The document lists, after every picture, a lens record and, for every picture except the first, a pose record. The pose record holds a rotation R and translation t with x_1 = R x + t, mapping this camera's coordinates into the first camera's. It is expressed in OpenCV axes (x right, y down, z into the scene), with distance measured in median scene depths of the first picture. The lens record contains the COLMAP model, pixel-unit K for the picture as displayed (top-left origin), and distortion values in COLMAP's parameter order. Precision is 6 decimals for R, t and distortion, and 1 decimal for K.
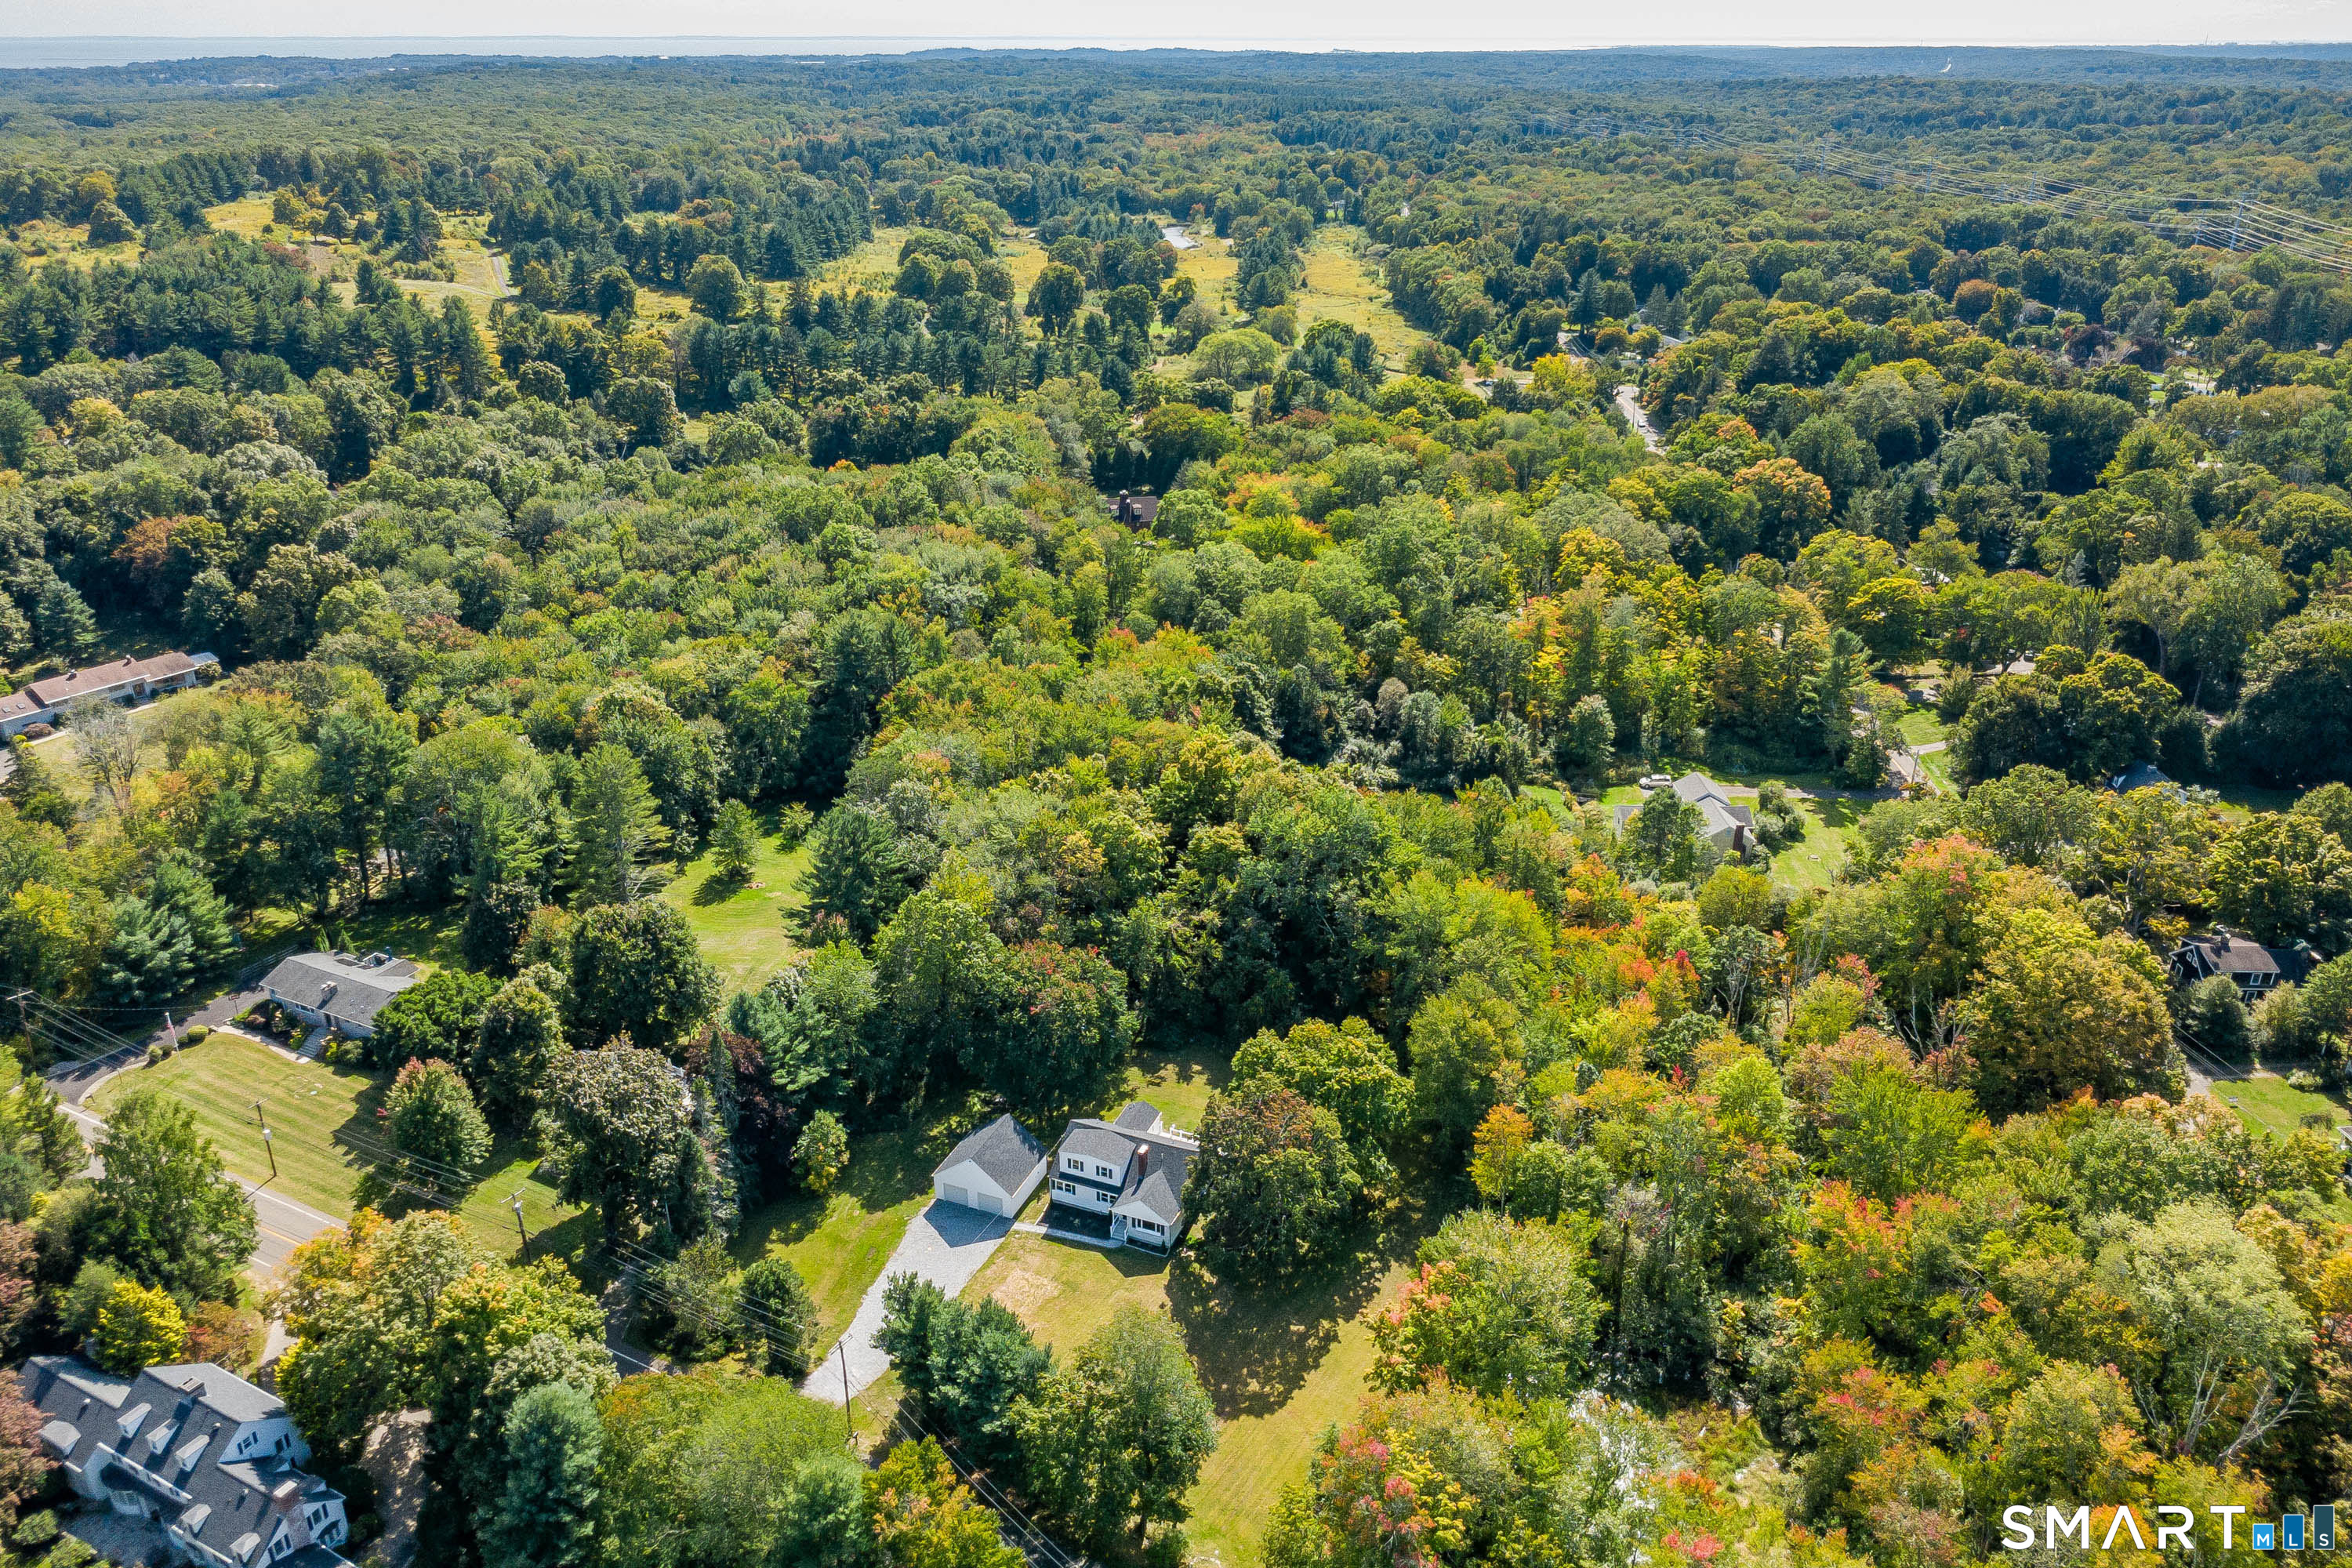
lens RADIAL K [[1659.3, 0, 1176.0], [0, 1659.3, 784.0], [0, 0, 1]] dist [0.041840, 0.000395]
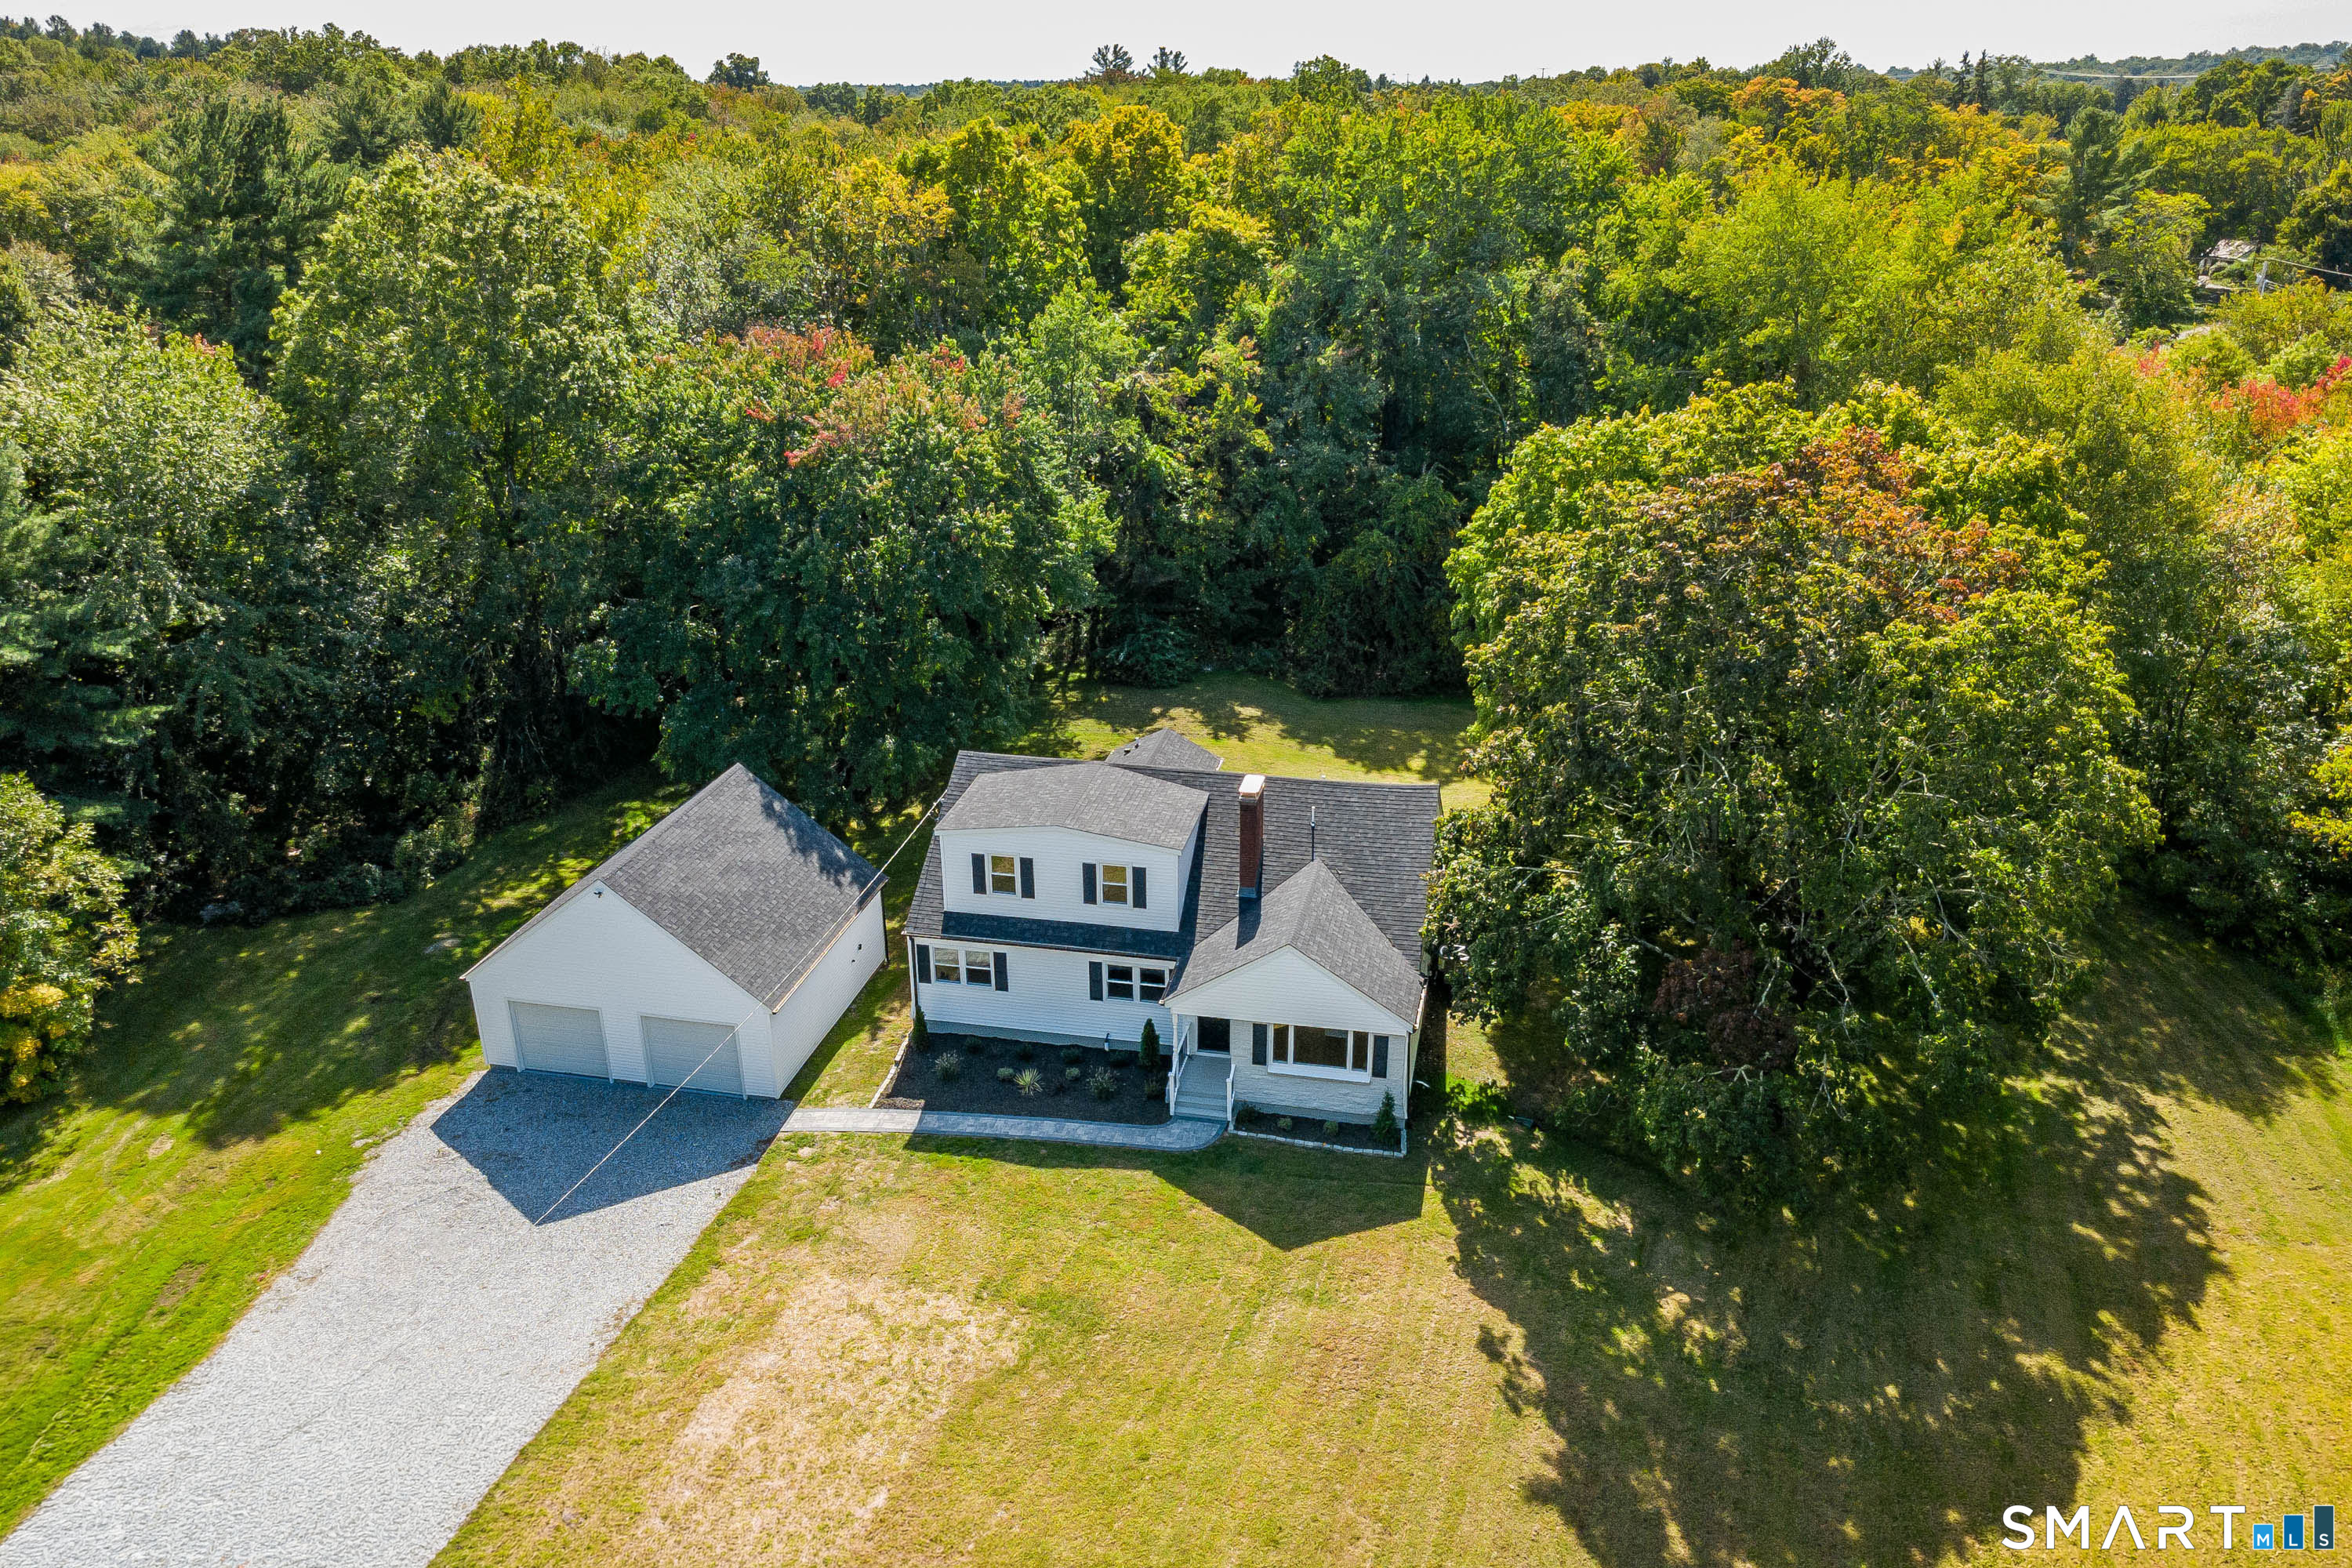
lens RADIAL K [[1659.3, 0, 1176.0], [0, 1659.3, 784.0], [0, 0, 1]] dist [0.041840, 0.000395]
pose [[0.983463, -0.076612, 0.164106, -0.076439], [0.080811, 0.996547, -0.019059, 0.222170], [-0.162079, 0.032005, 0.986259, 0.728478]]
